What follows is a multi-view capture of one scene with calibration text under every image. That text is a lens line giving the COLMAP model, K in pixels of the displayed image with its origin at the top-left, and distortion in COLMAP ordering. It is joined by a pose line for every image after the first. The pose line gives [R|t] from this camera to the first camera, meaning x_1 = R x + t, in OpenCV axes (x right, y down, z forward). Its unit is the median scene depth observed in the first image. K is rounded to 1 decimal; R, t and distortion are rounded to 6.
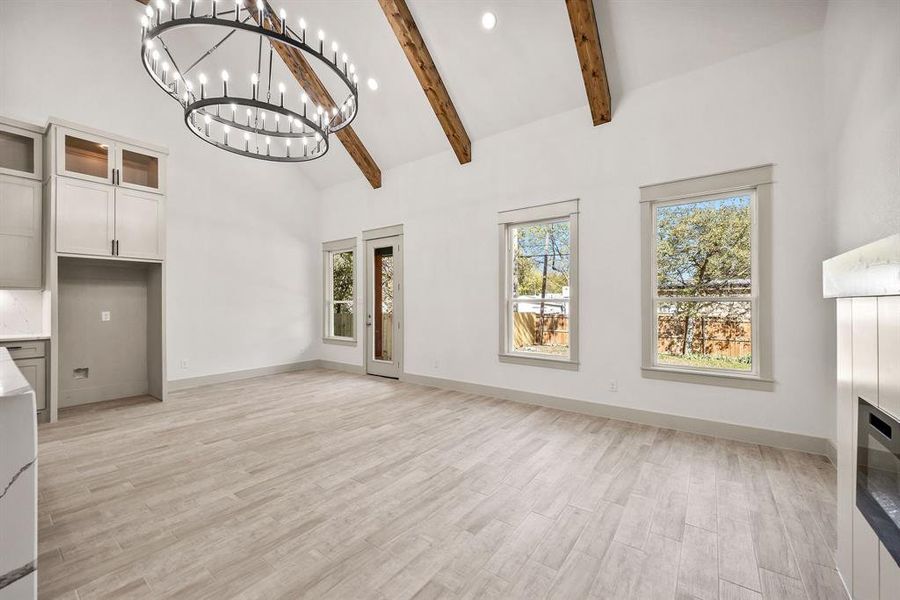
lens RADIAL K [[354.1, 0, 448.3], [0, 354.1, 301.9], [0, 0, 1]] dist [-0.002409, -0.001242]
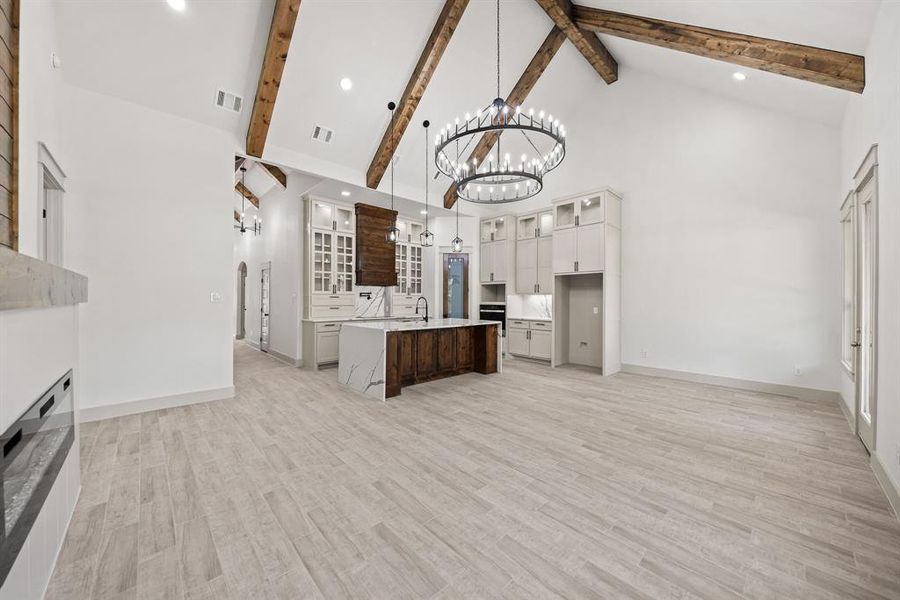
lens RADIAL K [[322.6, 0, 447.4], [0, 322.6, 298.5], [0, 0, 1]] dist [-0.005755, -0.000786]
pose [[-0.175344, 0.001019, -0.984507, 0.607002], [-0.000347, 0.999999, 0.001096, -0.014883], [0.984507, 0.000534, -0.175344, 0.751361]]
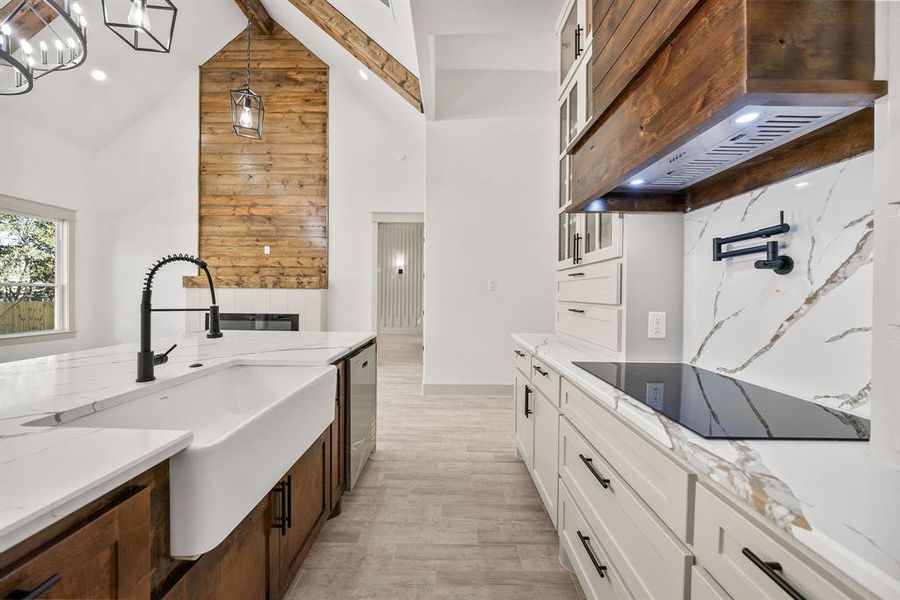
lens RADIAL K [[322.6, 0, 447.6], [0, 322.6, 295.7], [0, 0, 1]] dist [-0.005755, -0.000786]
pose [[-0.592192, -0.008010, 0.805757, -1.228684], [-0.011802, 0.999930, 0.001266, 0.014862], [-0.805711, -0.008760, -0.592245, 0.352252]]
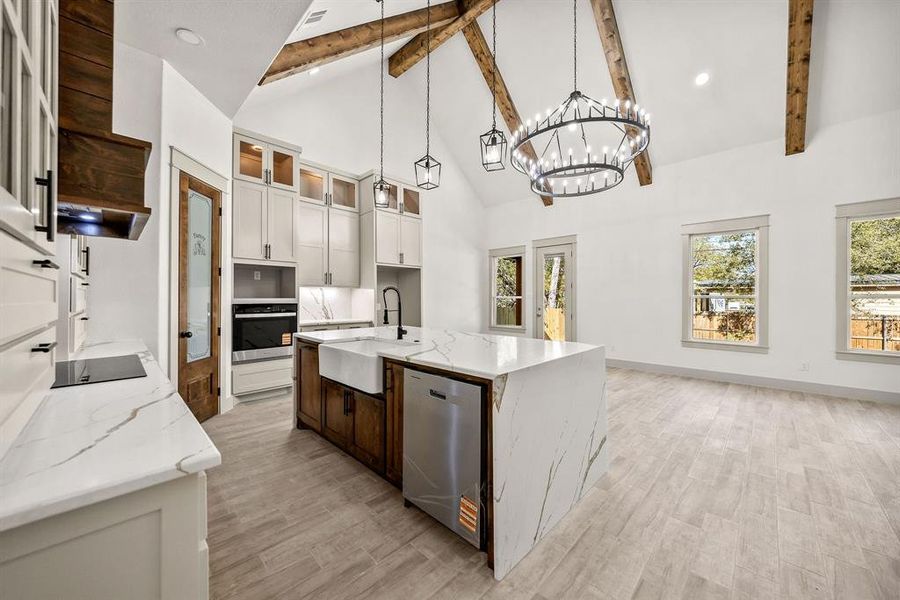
lens RADIAL K [[329.1, 0, 449.9], [0, 329.1, 299.8], [0, 0, 1]] dist [-0.005188, -0.000784]
pose [[0.991005, 0.005821, -0.133700, -0.626495], [-0.004768, 0.999955, 0.008196, 0.001132], [0.133742, -0.007485, 0.990988, -0.303618]]
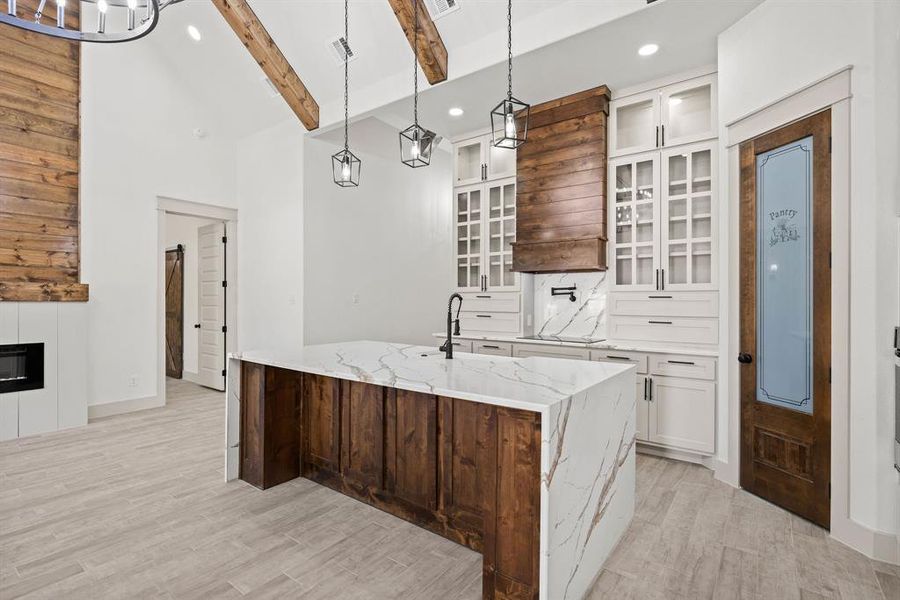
lens RADIAL K [[427.8, 0, 446.0], [0, 427.8, 298.7], [0, 0, 1]] dist [-0.001982, 0.001696]
pose [[-0.999992, -0.000553, 0.003989, -0.828893], [-0.000589, 0.999960, -0.008925, -0.003850], [-0.003984, -0.008927, -0.999952, 1.153474]]
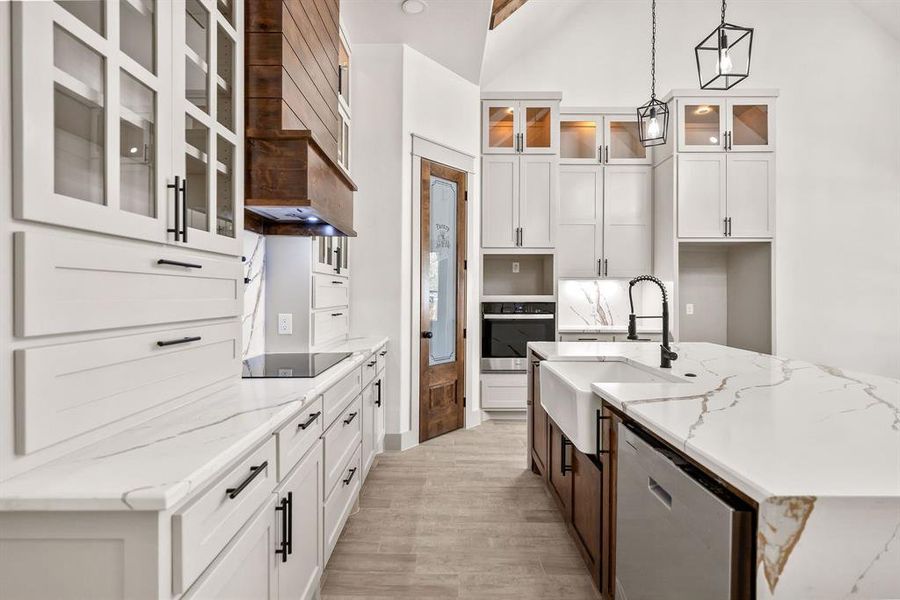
lens RADIAL K [[440.1, 0, 447.7], [0, 440.1, 297.1], [0, 0, 1]] dist [0.002531, -0.002019]
pose [[0.594920, 0.009738, -0.803726, -0.550104], [-0.001815, 0.999940, 0.010771, 0.000628], [0.803783, -0.004949, 0.594902, -0.150790]]
